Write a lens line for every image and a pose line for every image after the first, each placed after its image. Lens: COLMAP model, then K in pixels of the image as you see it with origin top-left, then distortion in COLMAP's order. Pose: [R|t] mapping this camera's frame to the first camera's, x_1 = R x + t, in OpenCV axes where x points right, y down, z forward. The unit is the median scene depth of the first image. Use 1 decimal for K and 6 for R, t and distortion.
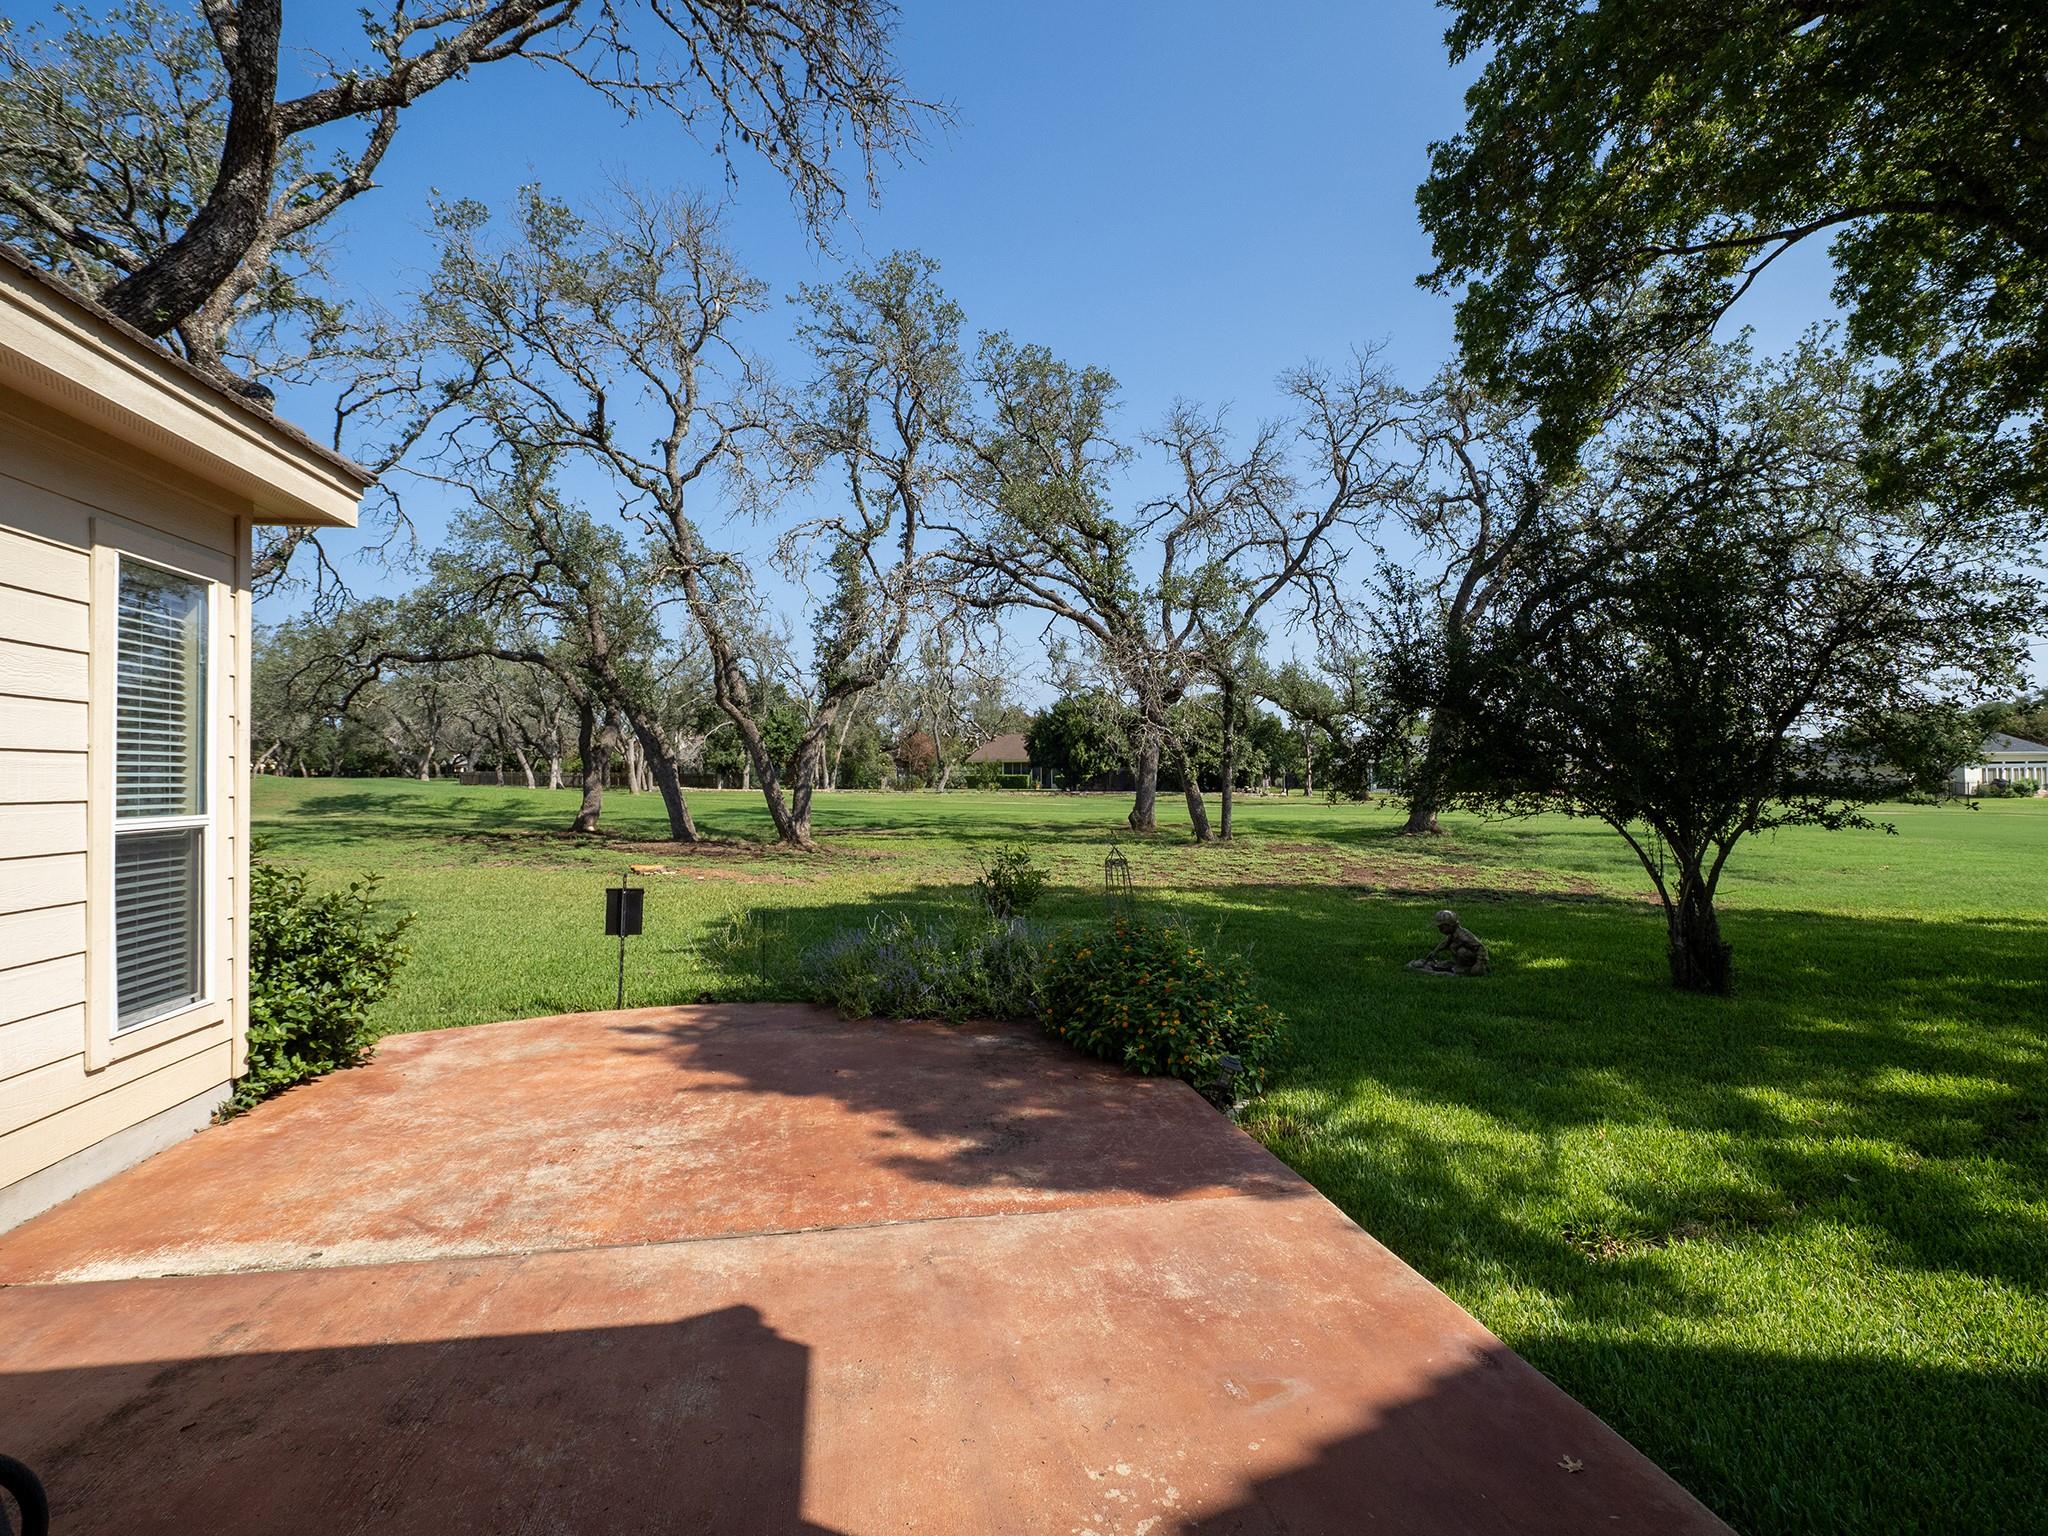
lens RADIAL K [[976.9, 0, 1012.4], [0, 976.9, 762.7], [0, 0, 1]] dist [-0.005975, -0.001540]
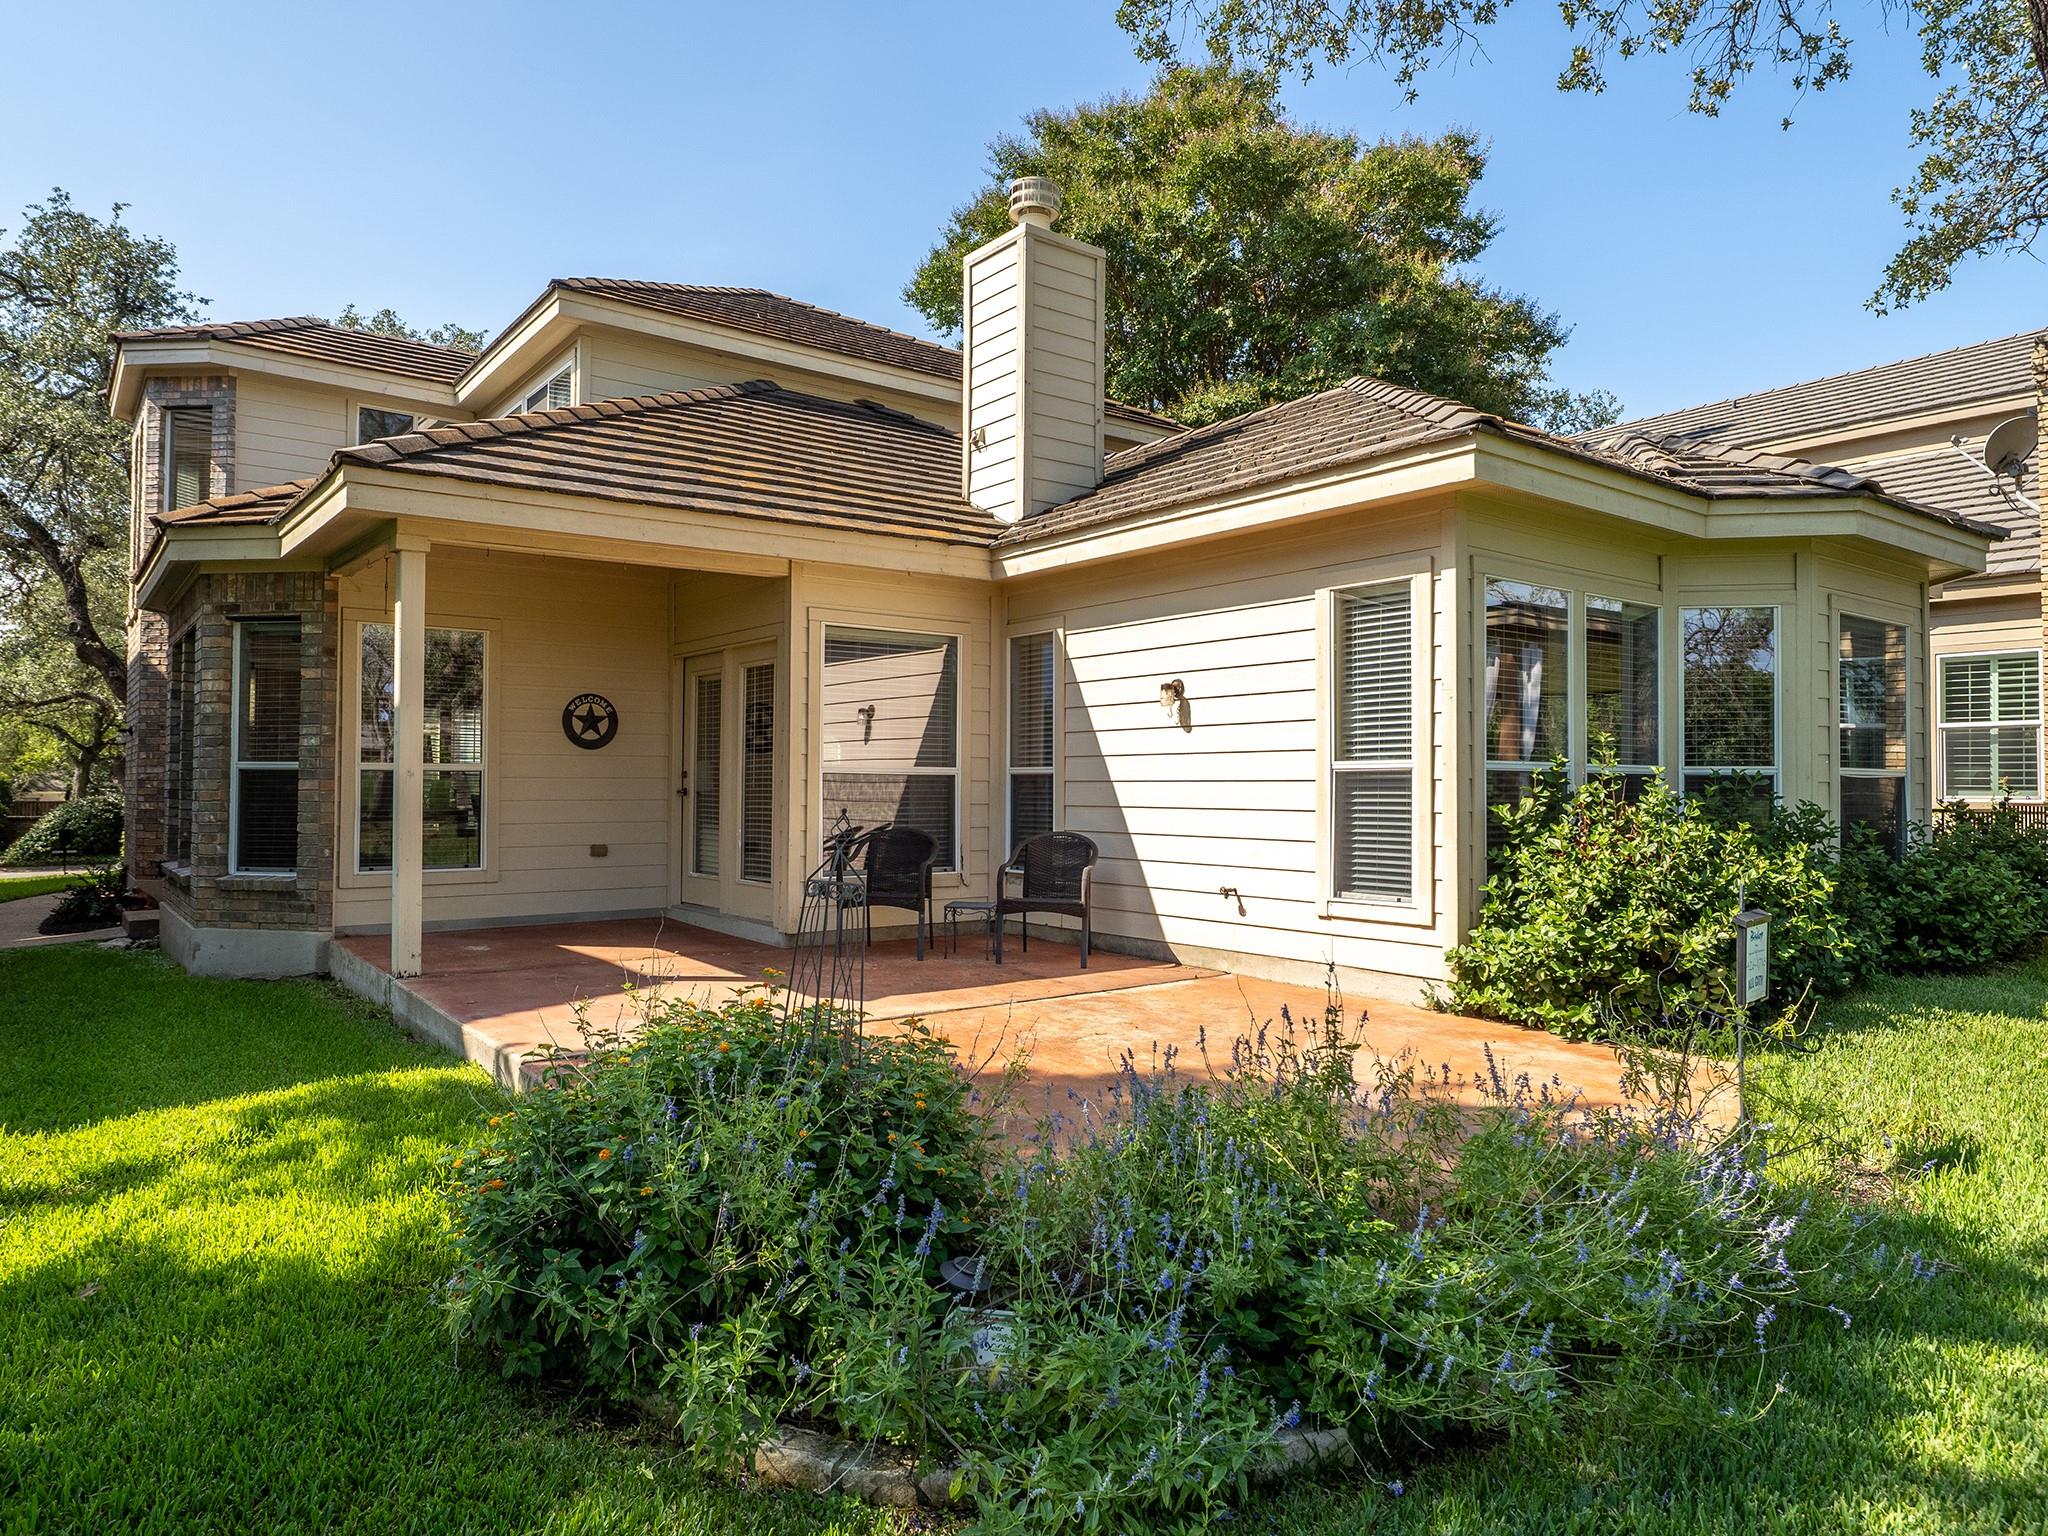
lens RADIAL K [[1318.7, 0, 1024.0], [0, 1318.7, 768.0], [0, 0, 1]] dist [0.005472, 0.002496]
pose [[-0.891192, -0.014958, -0.453379, 0.073436], [-0.000368, 0.999480, -0.032250, 0.021448], [0.453626, -0.028574, -0.890734, 0.414674]]
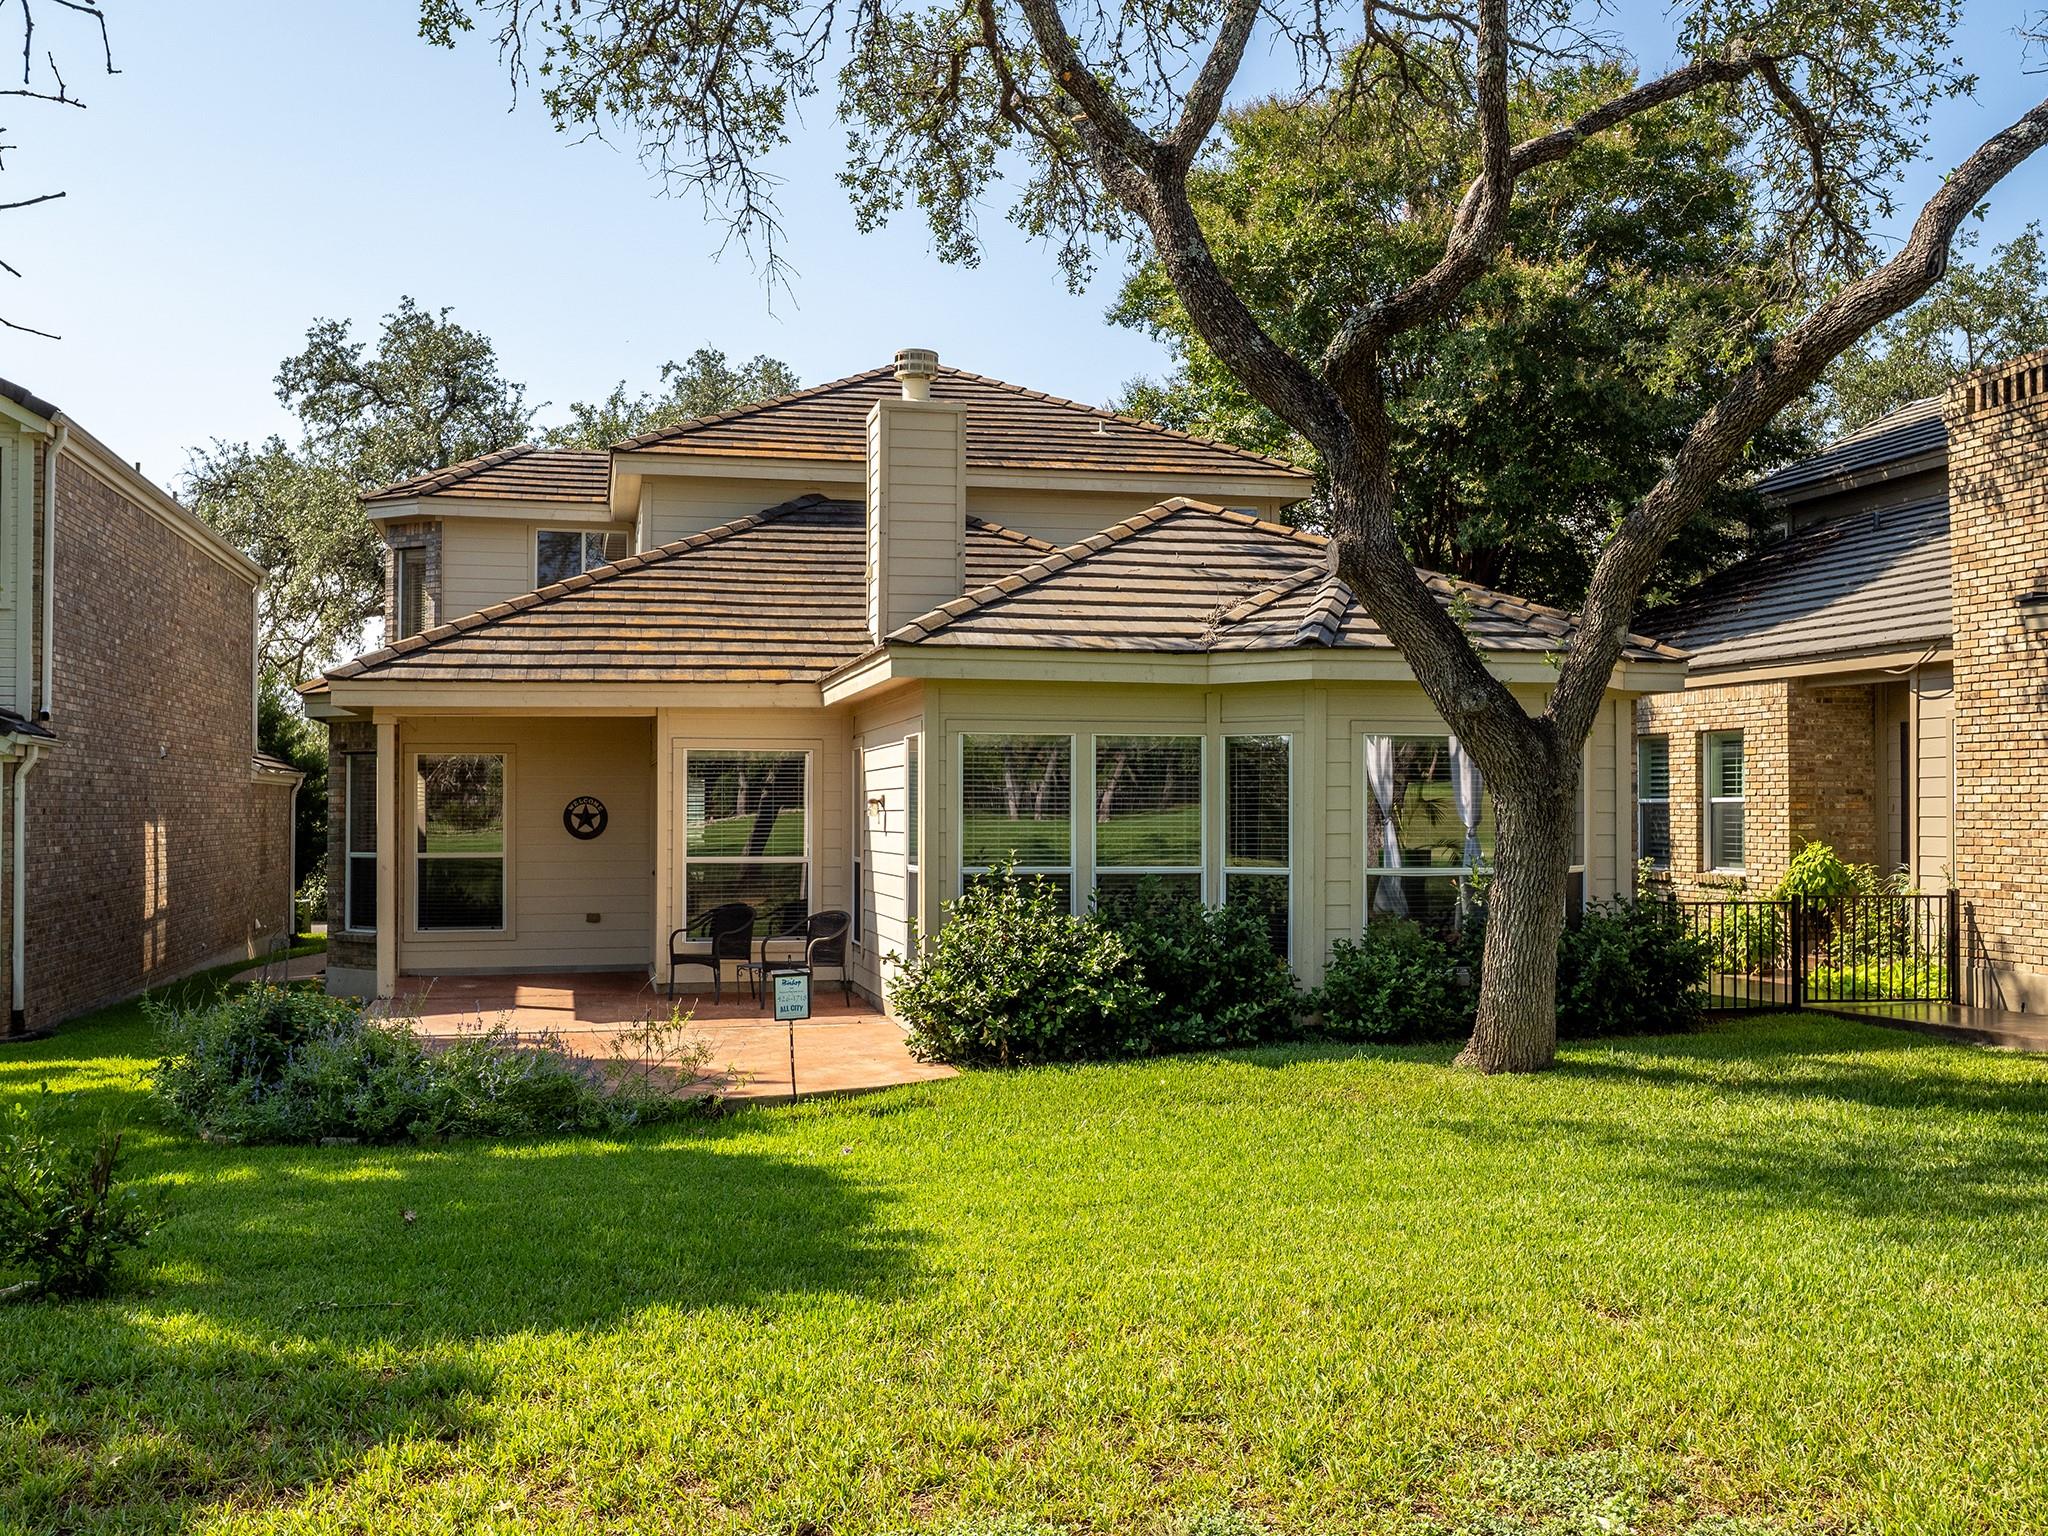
lens RADIAL K [[1983.0, 0, 1022.6], [0, 1983.0, 810.1], [0, 0, 1]] dist [-0.017570, -0.007264]
pose [[-0.998810, -0.003040, -0.048683, -0.148716], [-0.001926, 0.999735, -0.022918, 0.007282], [0.048740, -0.022797, -0.998551, 0.828786]]
